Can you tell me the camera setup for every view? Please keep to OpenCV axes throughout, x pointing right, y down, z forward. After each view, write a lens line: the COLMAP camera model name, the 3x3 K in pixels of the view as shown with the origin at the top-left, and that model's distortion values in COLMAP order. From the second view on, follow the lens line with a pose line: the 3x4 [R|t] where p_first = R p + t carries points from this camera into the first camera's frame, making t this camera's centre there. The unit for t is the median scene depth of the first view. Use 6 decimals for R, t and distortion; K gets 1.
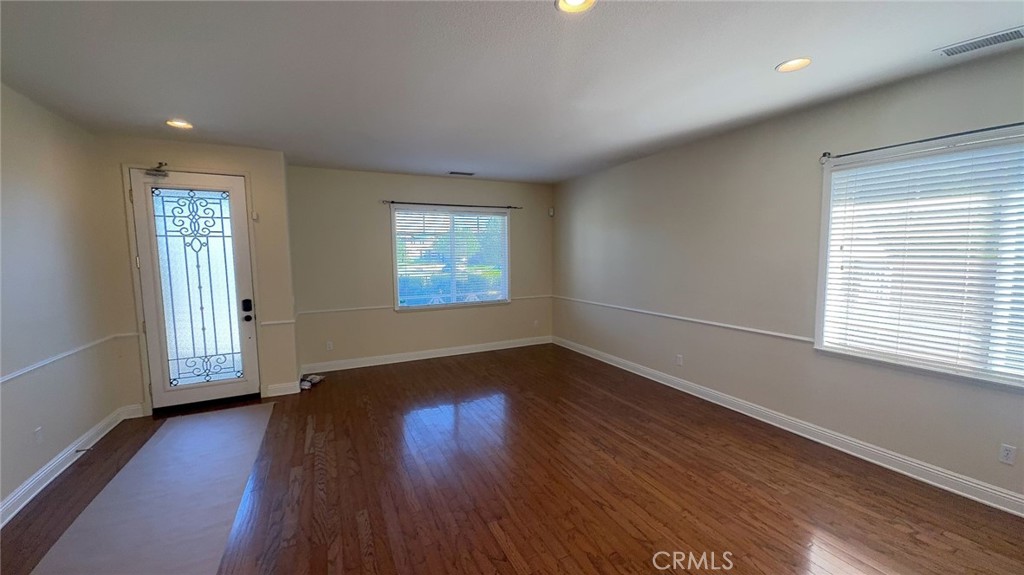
lens RADIAL K [[389.9, 0, 513.6], [0, 389.9, 286.5], [0, 0, 1]] dist [0.013057, -0.000081]
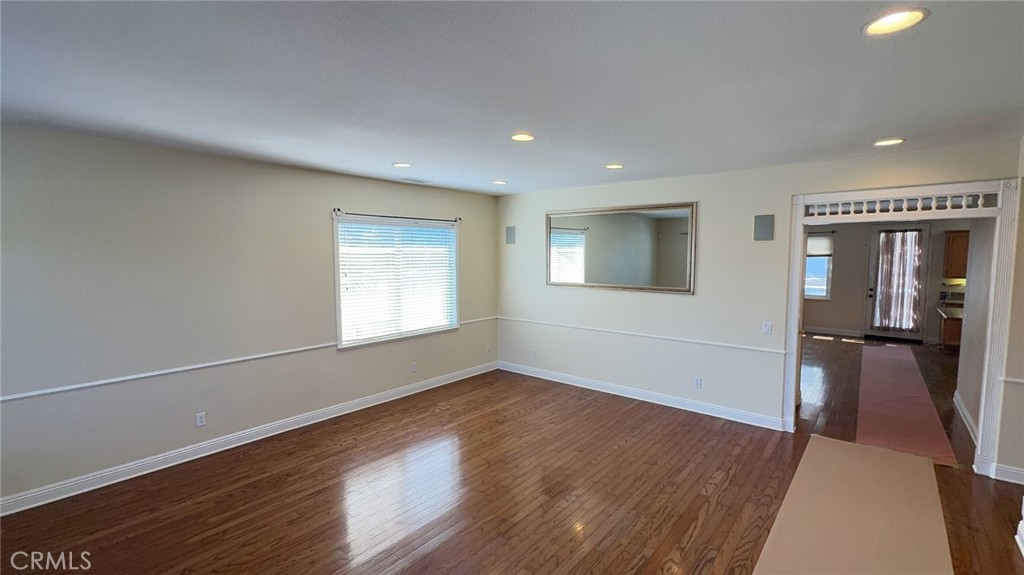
lens RADIAL K [[445.2, 0, 512.1], [0, 445.2, 289.0], [0, 0, 1]] dist [0.001900, 0.000232]
pose [[-0.396625, -0.063590, 0.915776, -0.678443], [0.085778, 0.990666, 0.105940, -0.123331], [-0.913964, 0.120572, -0.387468, 0.791569]]
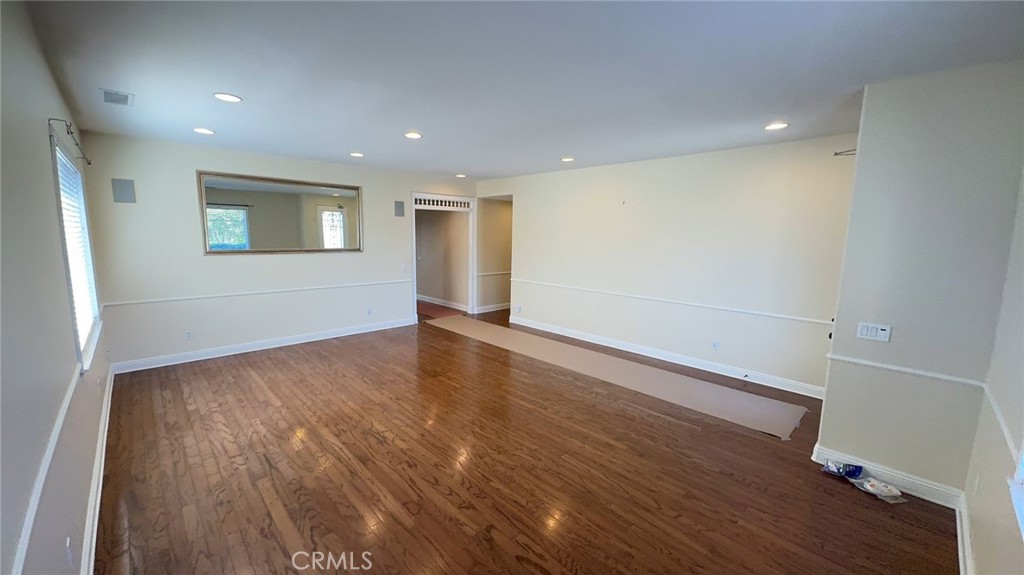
lens RADIAL K [[389.9, 0, 510.1], [0, 389.9, 285.8], [0, 0, 1]] dist [0.013057, -0.000081]
pose [[-0.955960, 0.036165, -0.291259, 0.136405], [-0.030076, 0.975084, 0.219789, -0.162556], [0.291951, 0.218870, -0.931054, 1.507584]]
